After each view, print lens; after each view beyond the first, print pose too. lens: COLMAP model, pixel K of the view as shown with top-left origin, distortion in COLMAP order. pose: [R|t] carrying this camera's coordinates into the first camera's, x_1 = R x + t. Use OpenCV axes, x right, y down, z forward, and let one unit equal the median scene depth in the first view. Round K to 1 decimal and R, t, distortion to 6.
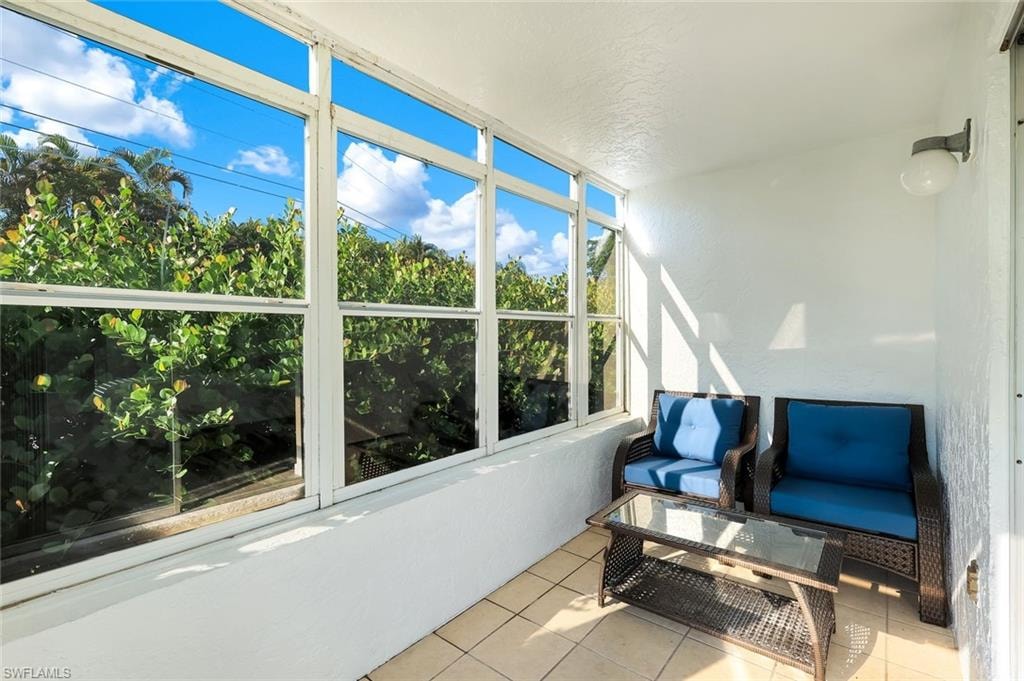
lens RADIAL K [[453.6, 0, 514.9], [0, 453.6, 333.8], [0, 0, 1]] dist [0.001463, 0.000199]
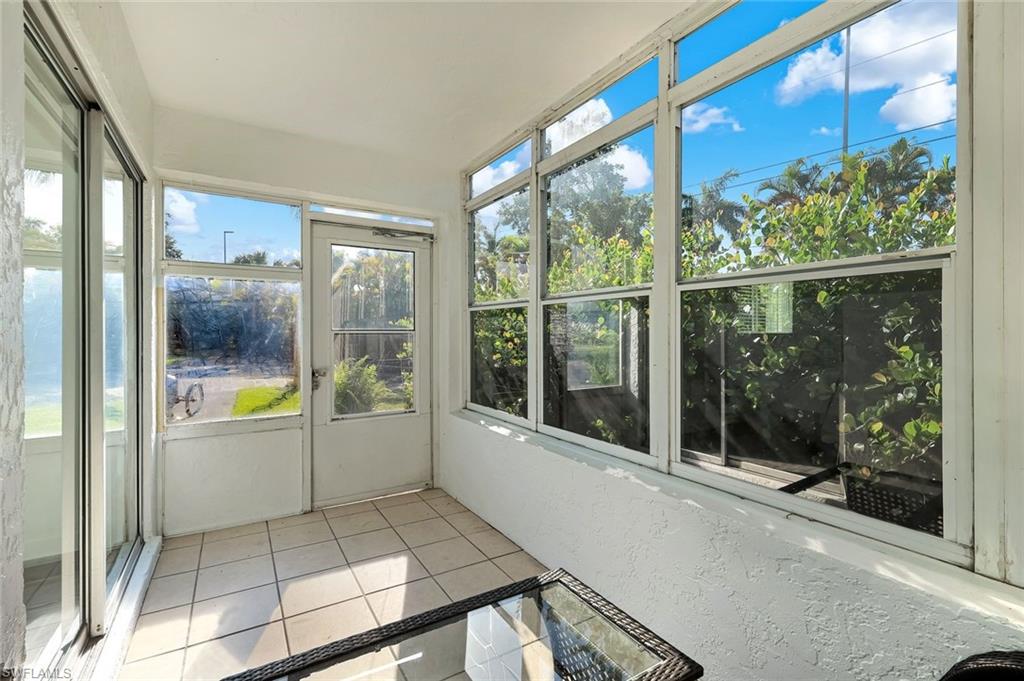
lens RADIAL K [[453.6, 0, 514.9], [0, 453.6, 333.8], [0, 0, 1]] dist [0.001463, 0.000199]
pose [[-0.324124, 0.002543, -0.946011, 0.819949], [-0.002521, 0.999991, 0.003552, 0.026908], [0.946011, 0.003536, -0.324114, 1.076283]]
